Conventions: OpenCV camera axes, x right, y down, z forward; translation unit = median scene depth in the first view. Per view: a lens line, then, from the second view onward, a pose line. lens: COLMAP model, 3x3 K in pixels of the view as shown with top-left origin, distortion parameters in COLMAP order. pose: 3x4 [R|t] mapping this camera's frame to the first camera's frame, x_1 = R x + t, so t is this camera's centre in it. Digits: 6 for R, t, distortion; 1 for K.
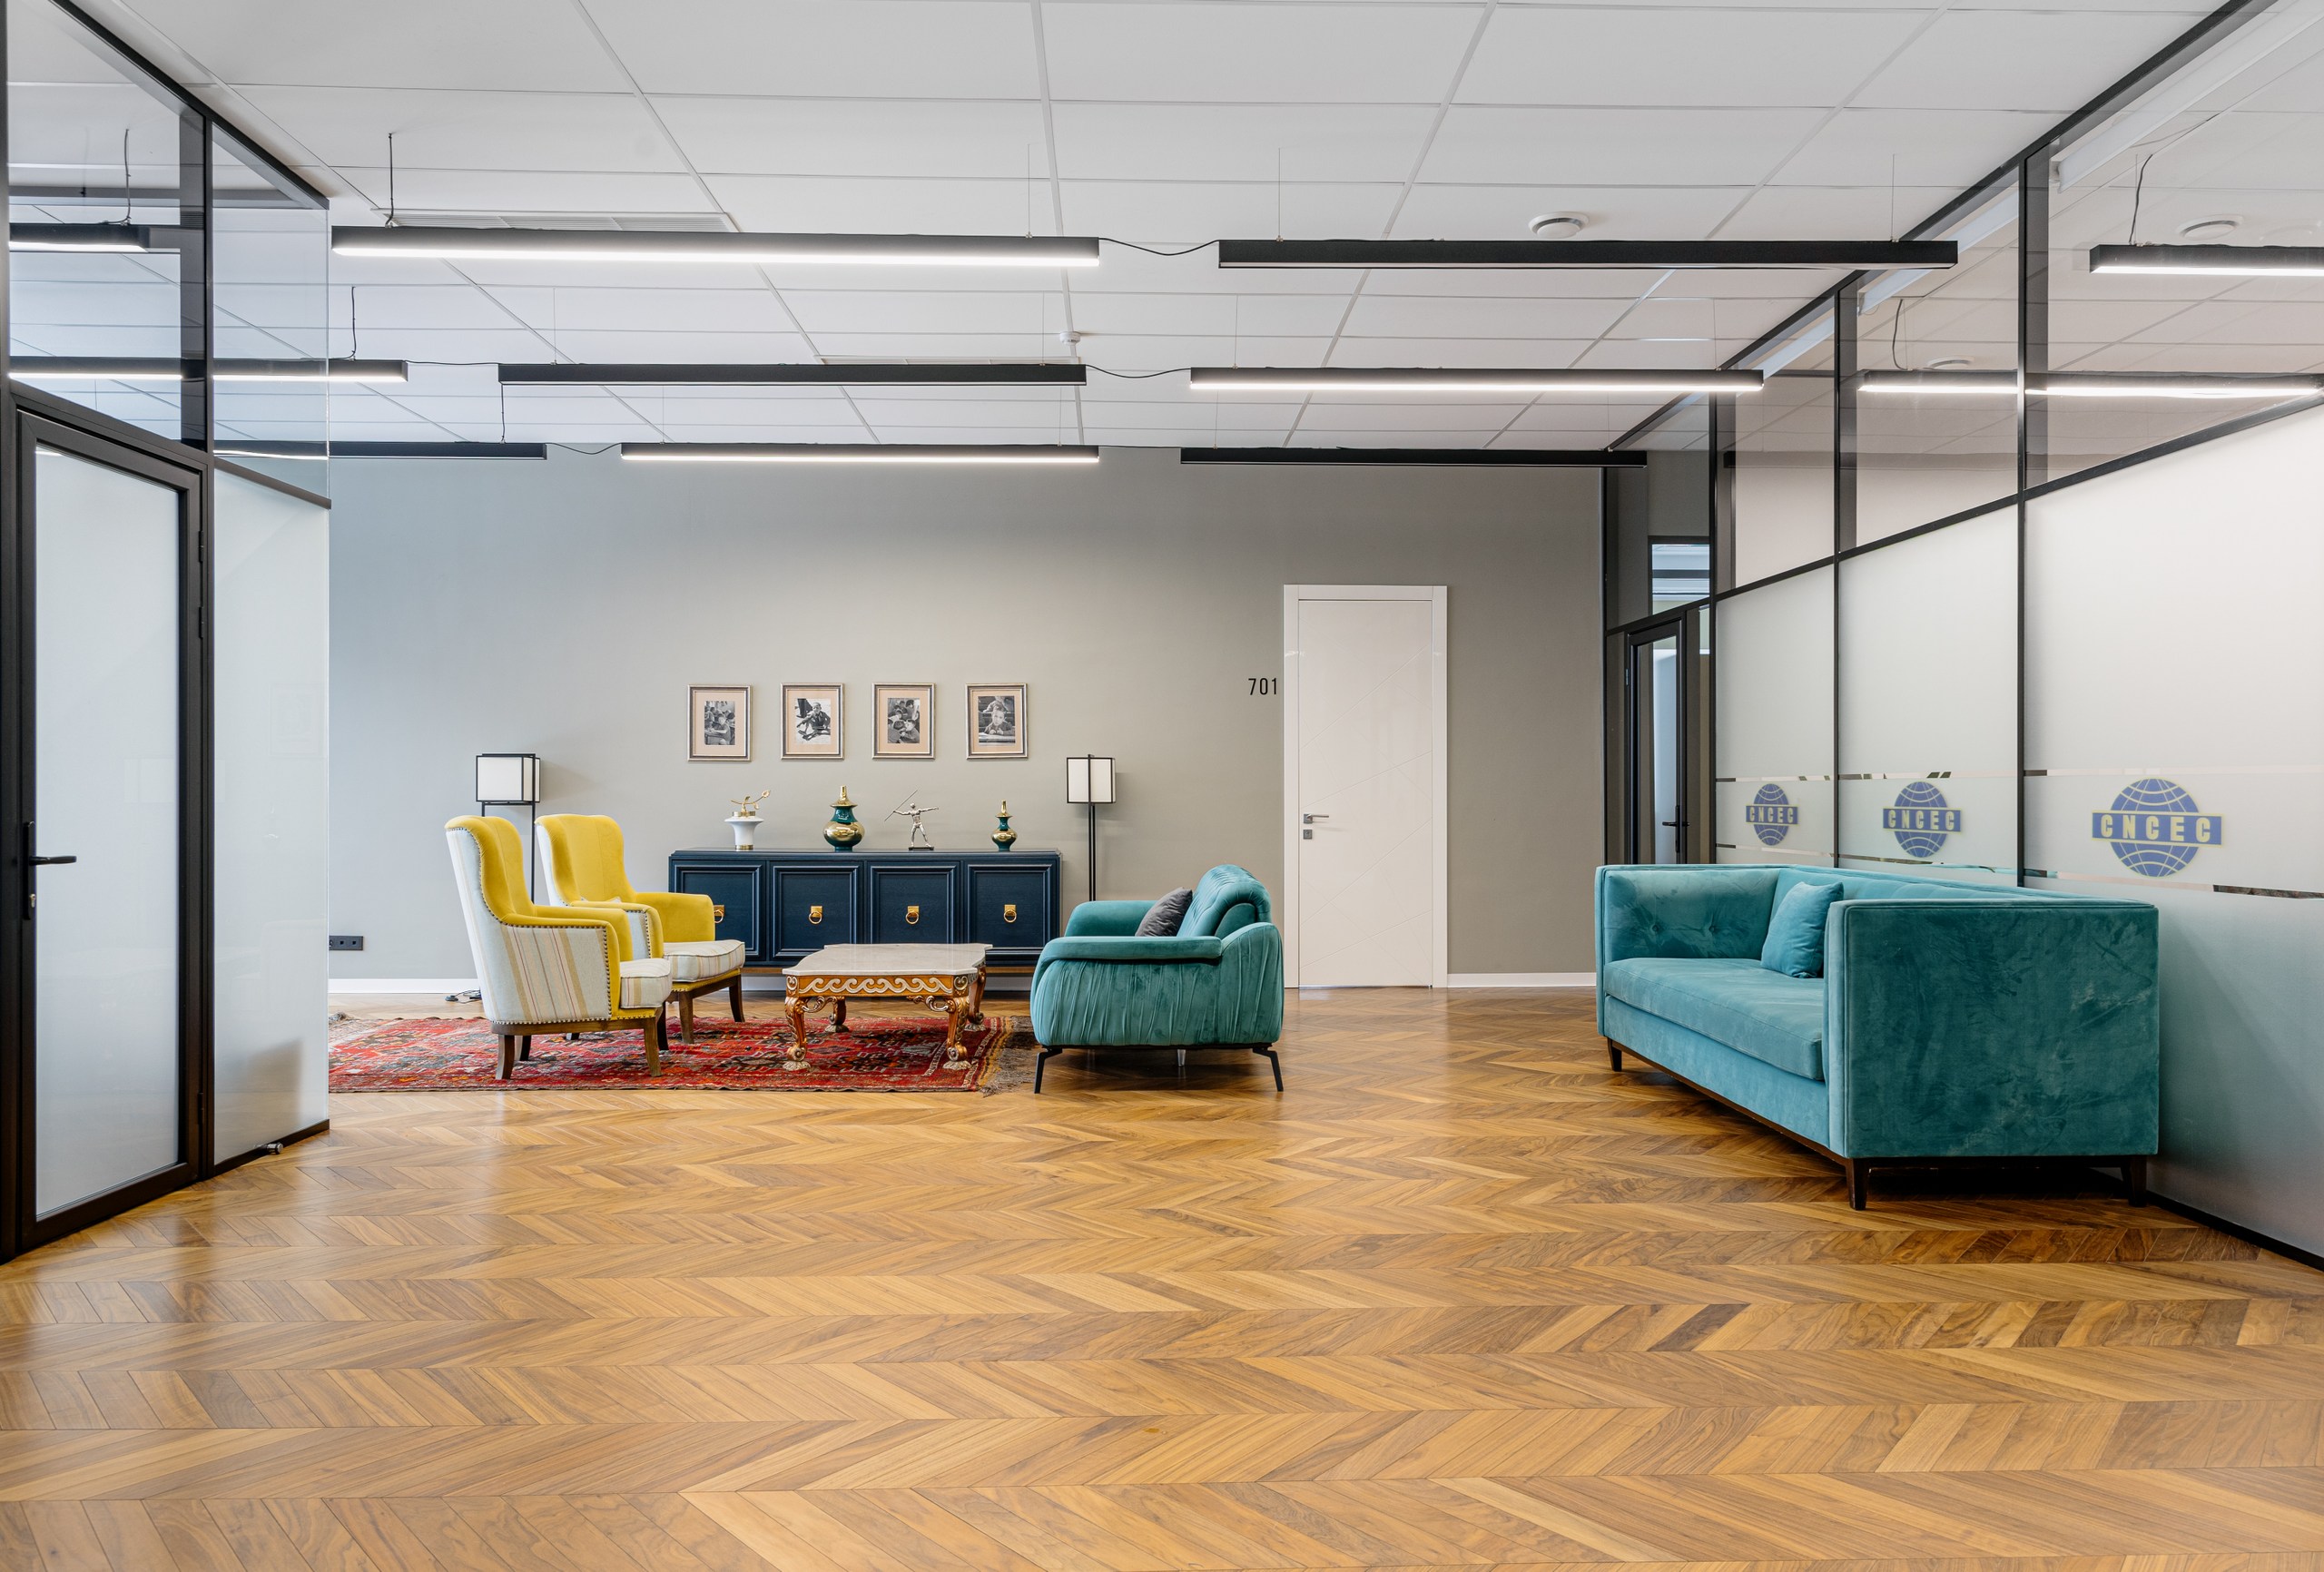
lens RADIAL K [[1620.7, 0, 1167.8], [0, 1620.7, 785.2], [0, 0, 1]] dist [0.014403, 0.000422]
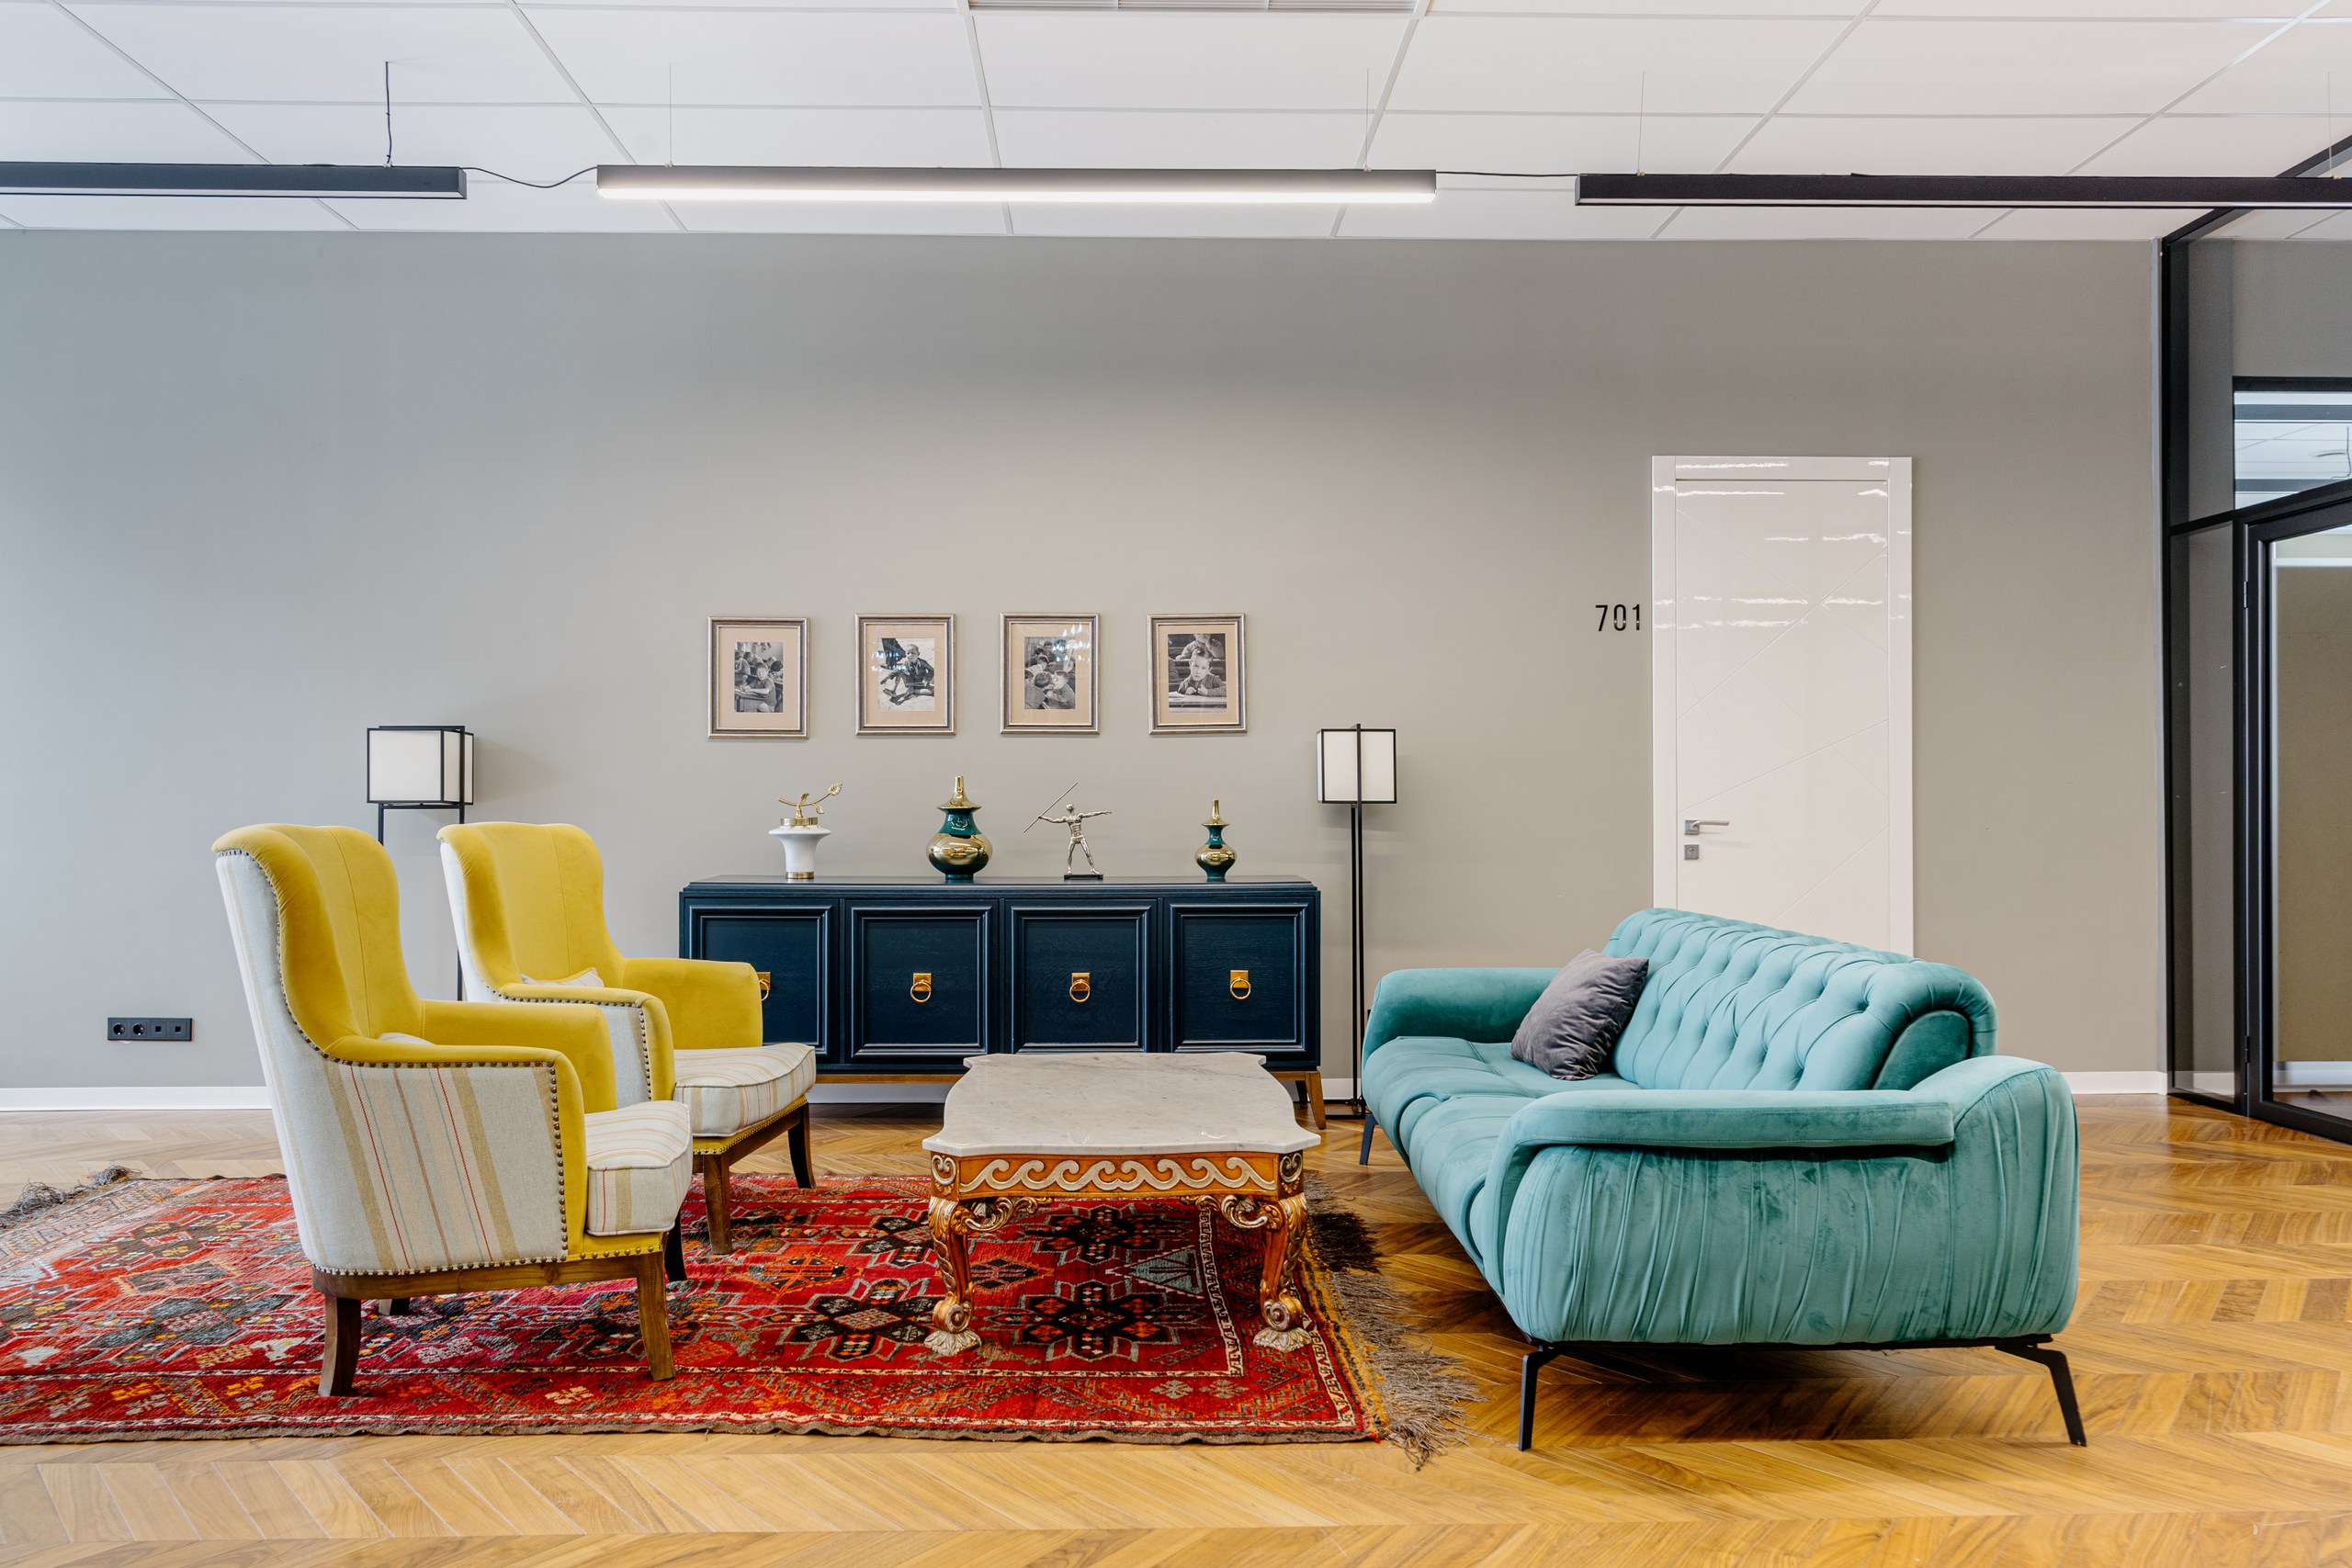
lens RADIAL K [[1655.6, 0, 1170.0], [0, 1655.6, 795.3], [0, 0, 1]] dist [-0.000192, 0.002782]
pose [[0.999992, -0.002522, -0.002978, -0.124811], [0.002523, 0.999997, 0.000223, 0.008283], [0.002977, -0.000230, 0.999996, 0.390307]]
